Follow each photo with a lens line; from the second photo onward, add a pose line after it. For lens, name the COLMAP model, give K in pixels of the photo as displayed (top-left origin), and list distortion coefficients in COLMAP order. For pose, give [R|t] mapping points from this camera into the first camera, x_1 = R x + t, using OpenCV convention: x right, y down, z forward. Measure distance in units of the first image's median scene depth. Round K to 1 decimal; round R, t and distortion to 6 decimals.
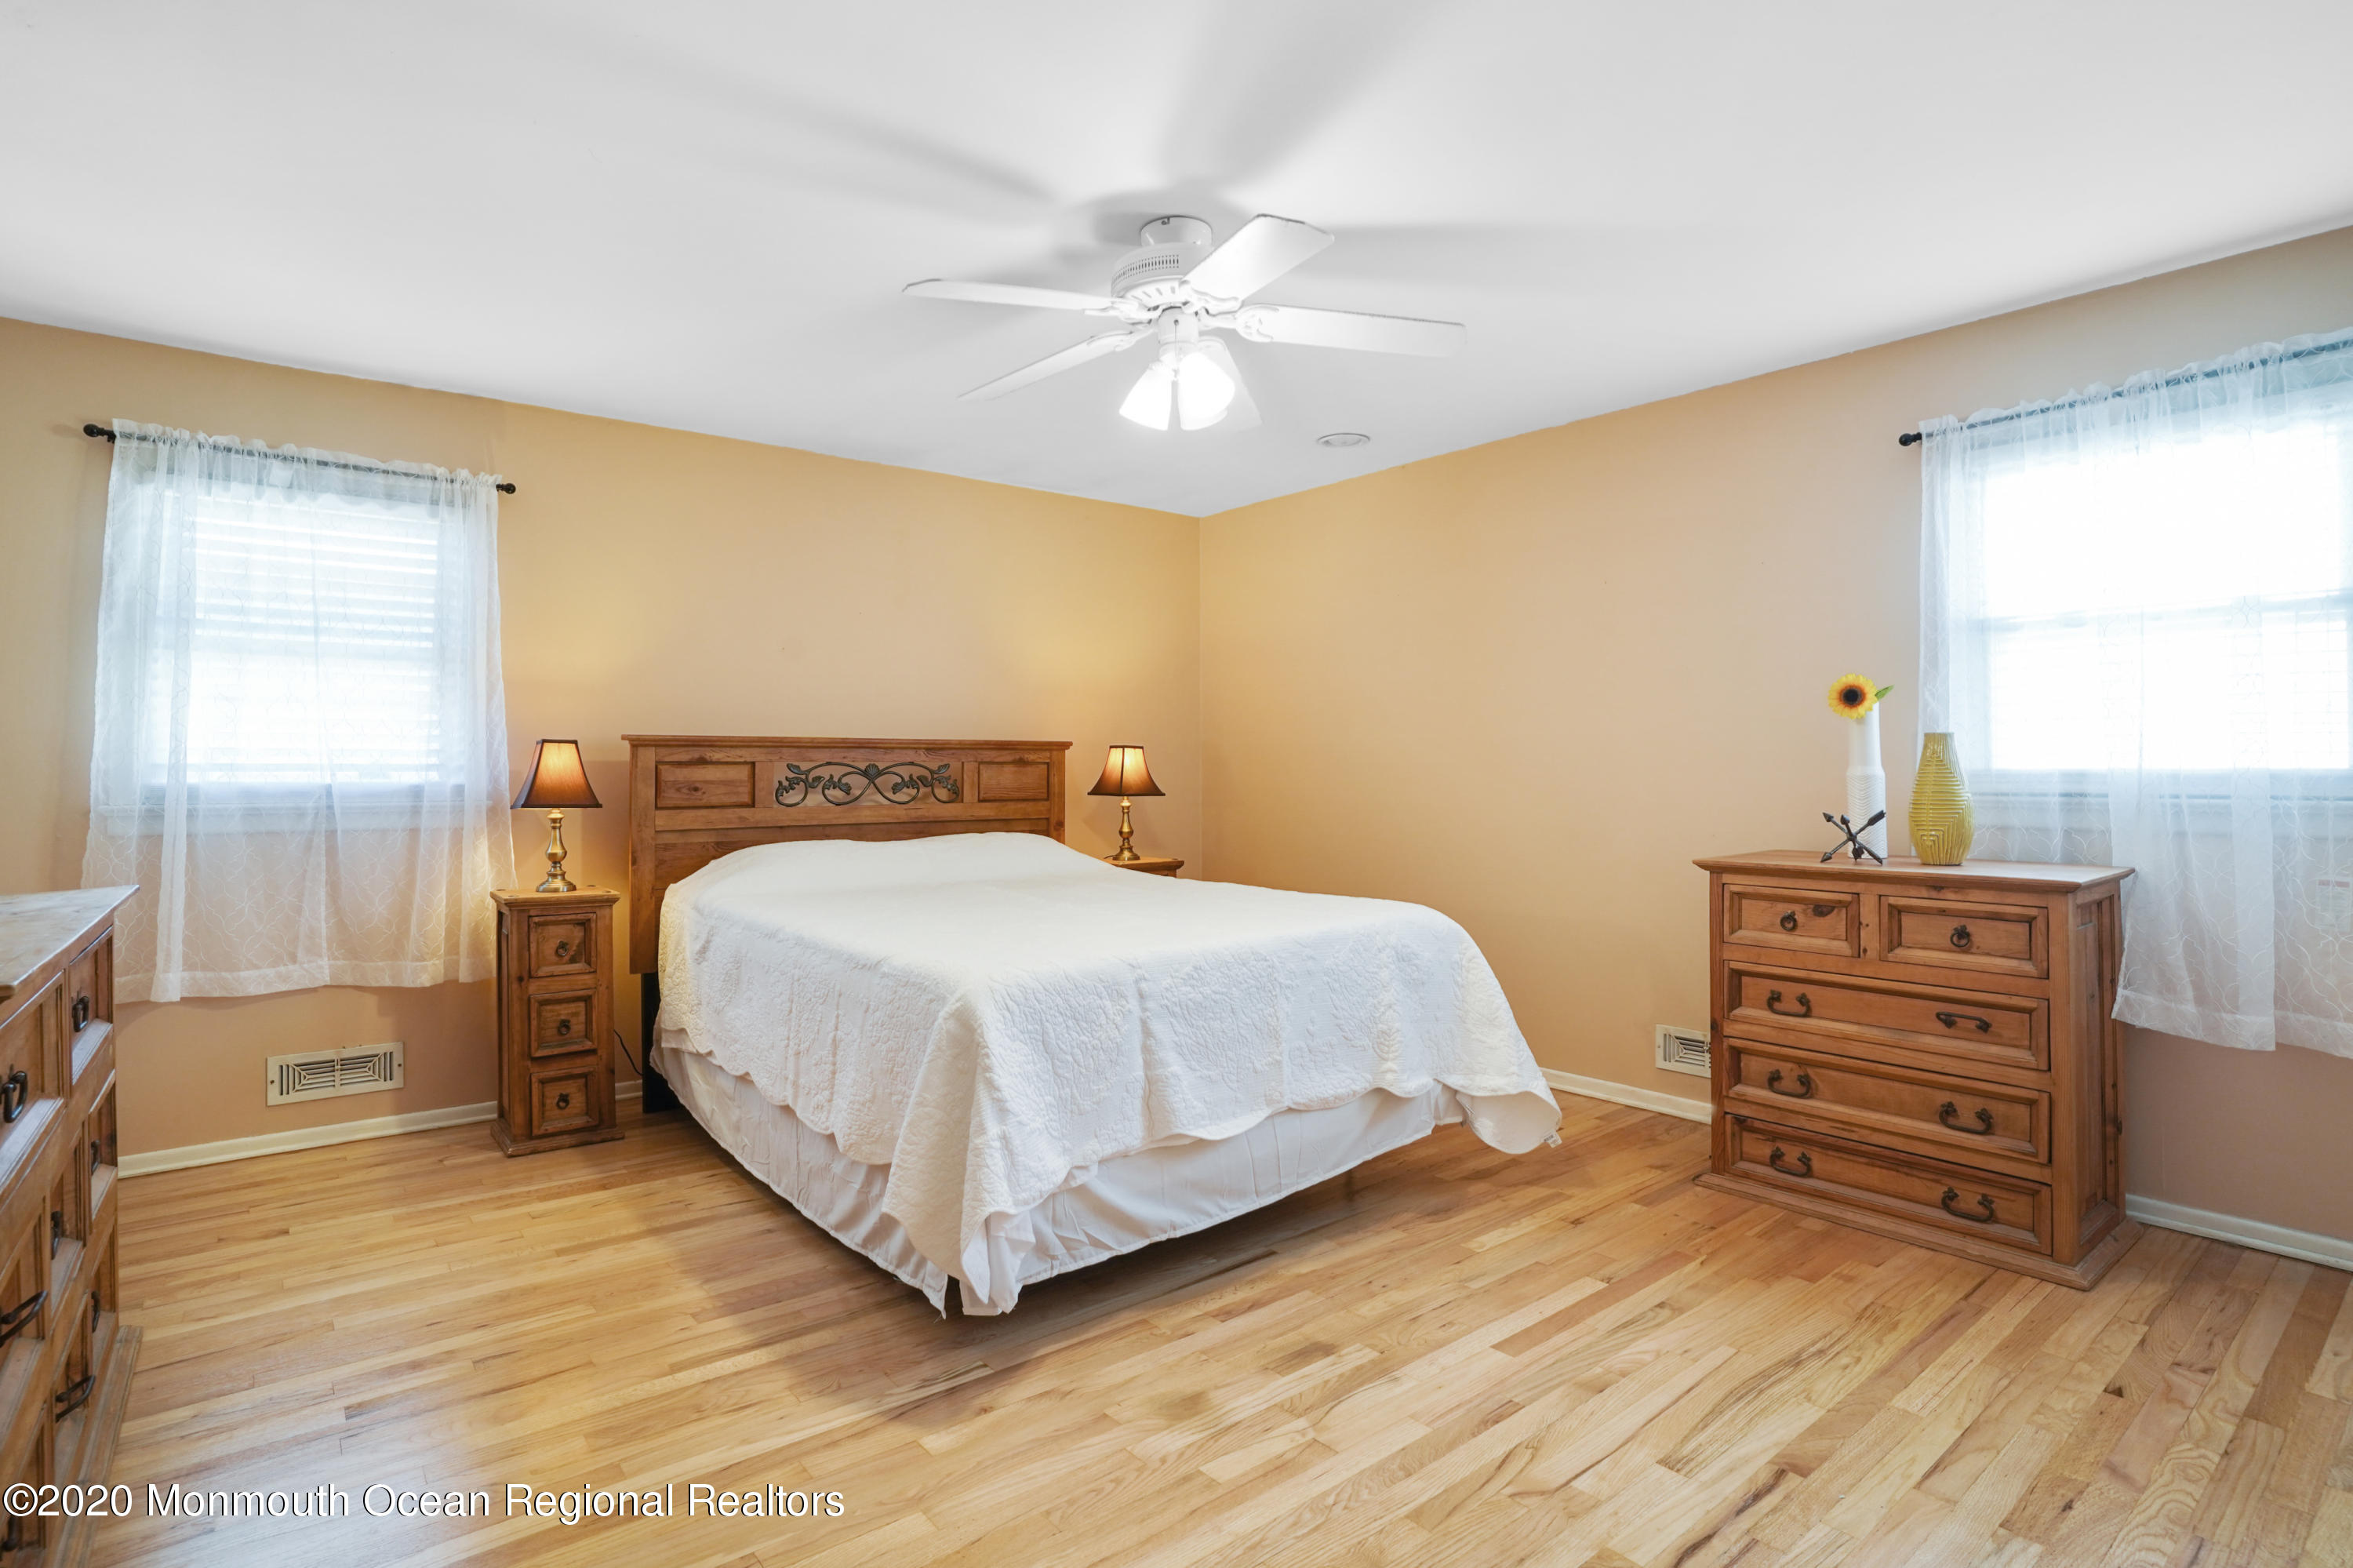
lens RADIAL K [[1137.0, 0, 1177.7], [0, 1137.0, 774.0], [0, 0, 1]] dist [-0.055781, 0.000232]
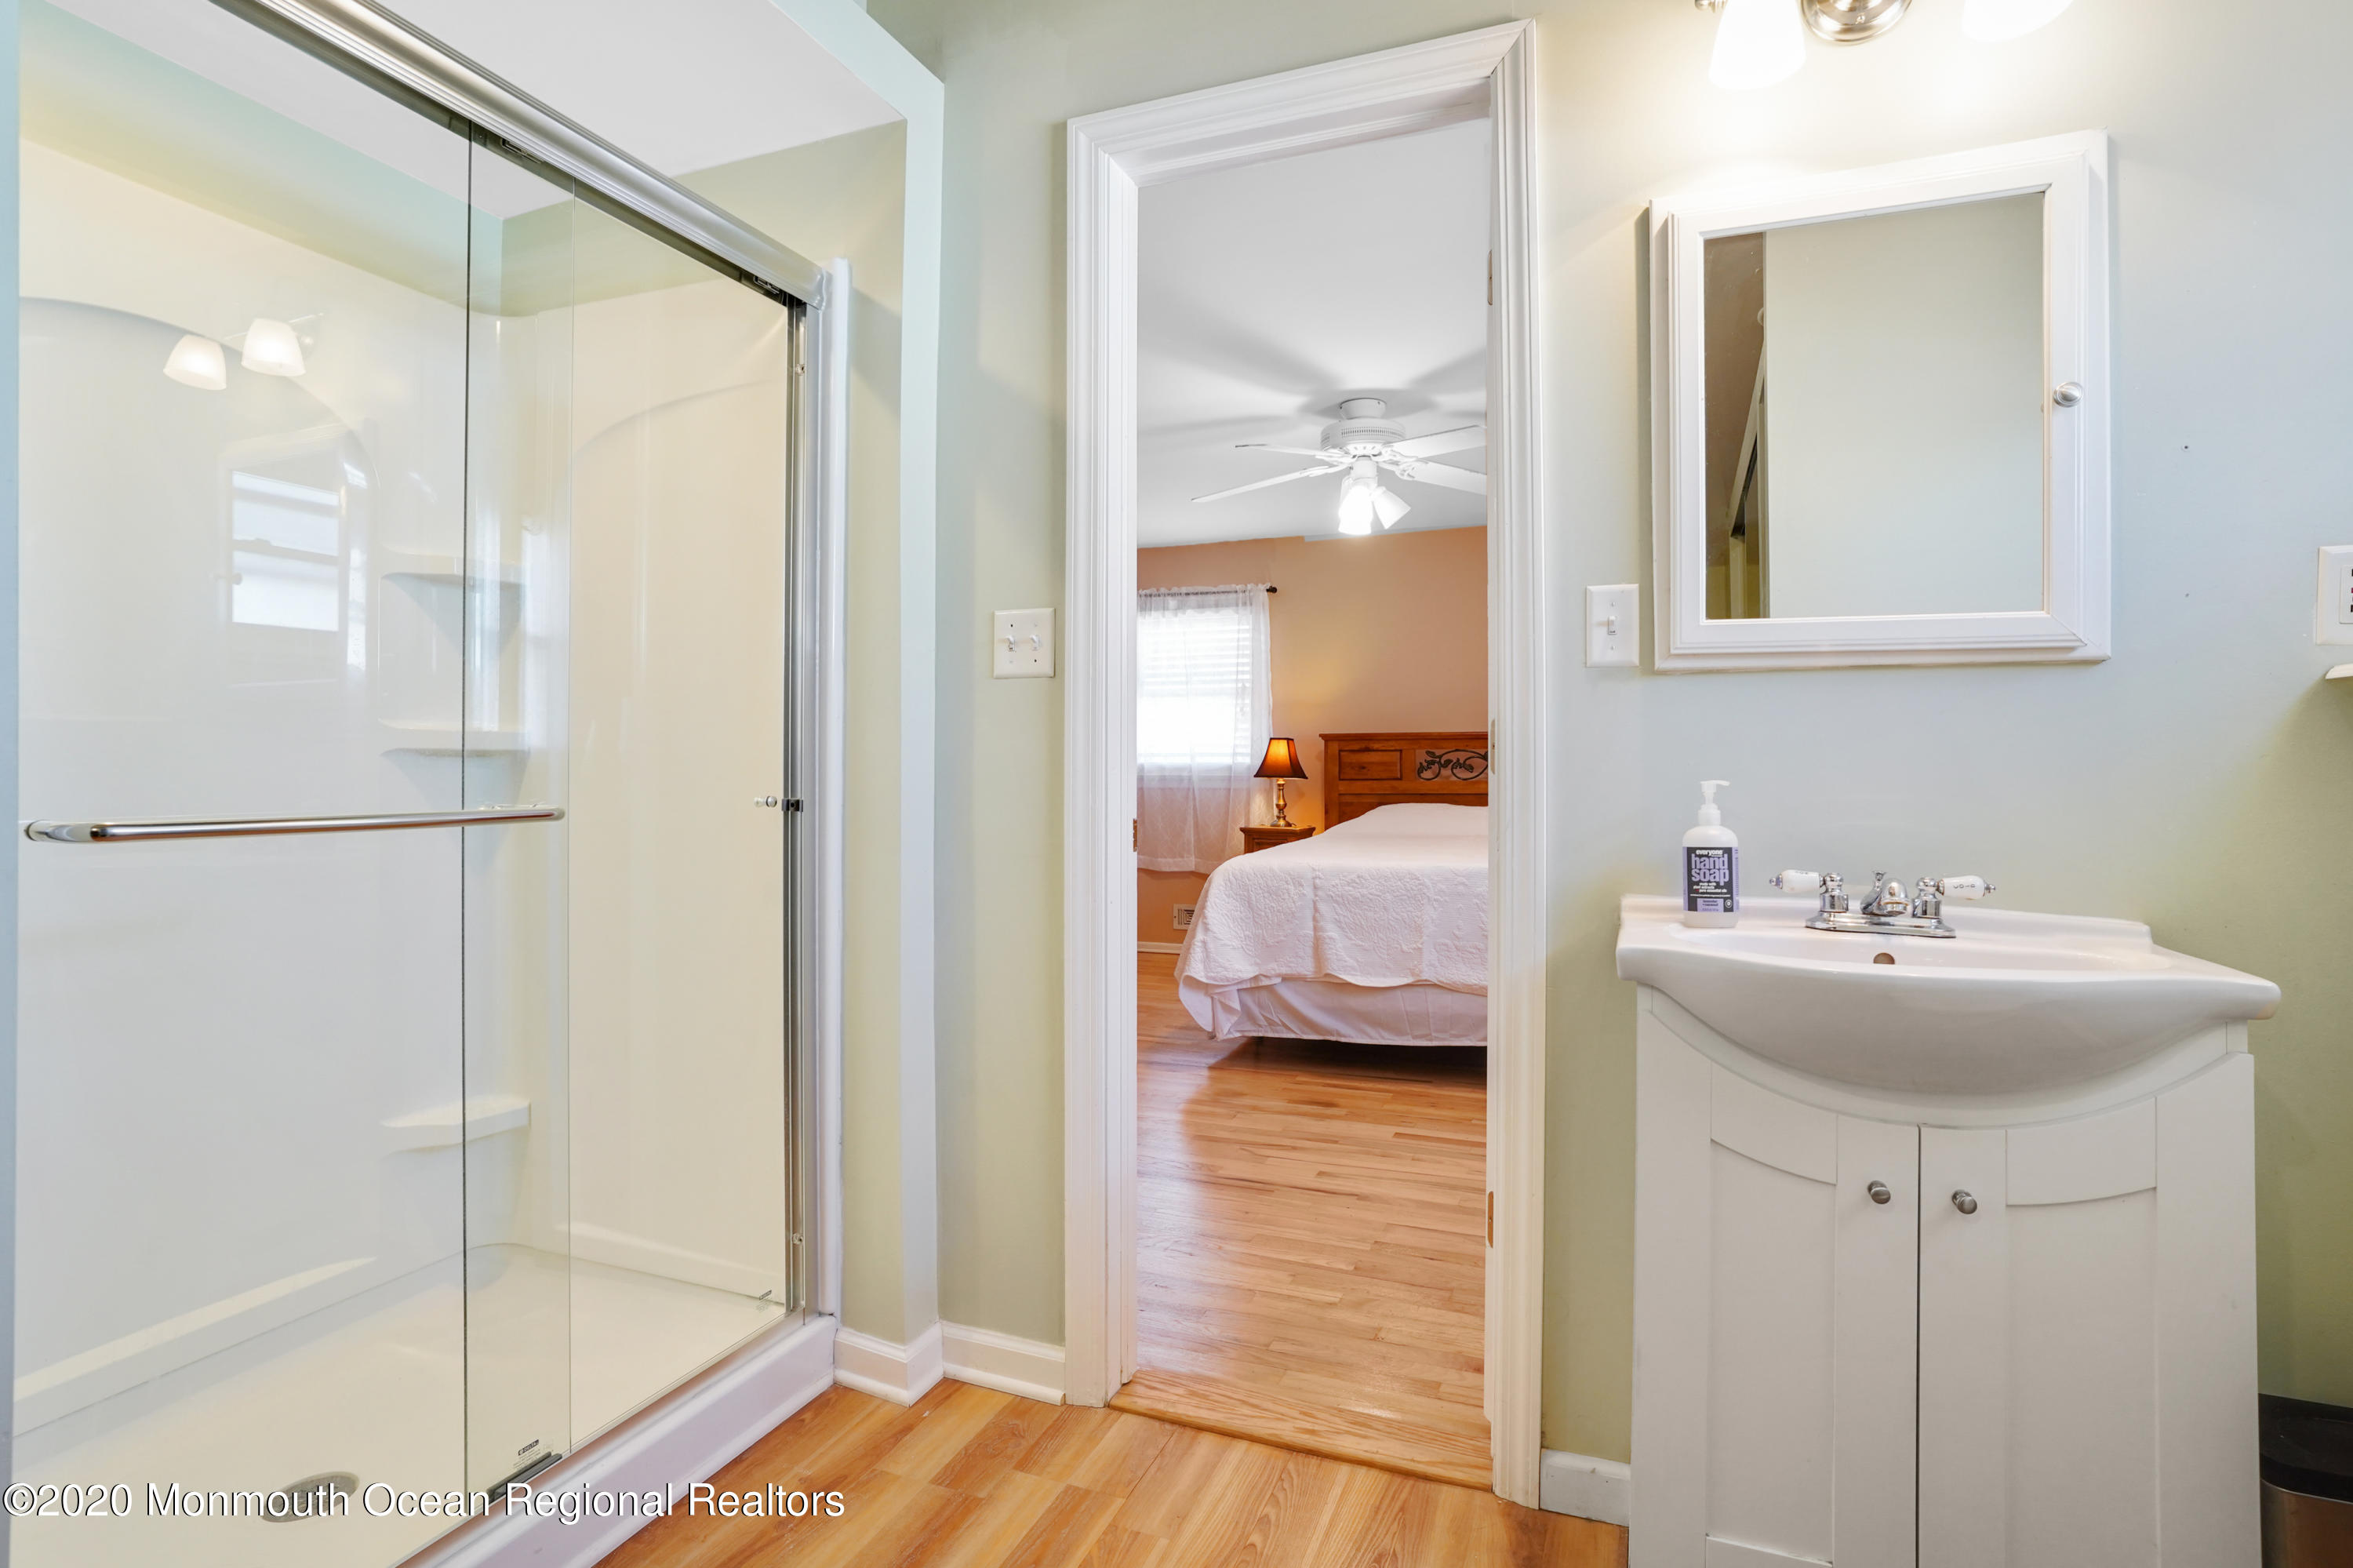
lens RADIAL K [[1161.7, 0, 1166.1], [0, 1161.7, 775.2], [0, 0, 1]] dist [-0.056397, 0.027543]
pose [[0.495926, 0.008167, -0.868327, 0.954905], [0.000229, 0.999955, 0.009536, 0.010137], [0.868365, -0.004928, 0.495901, -0.027165]]
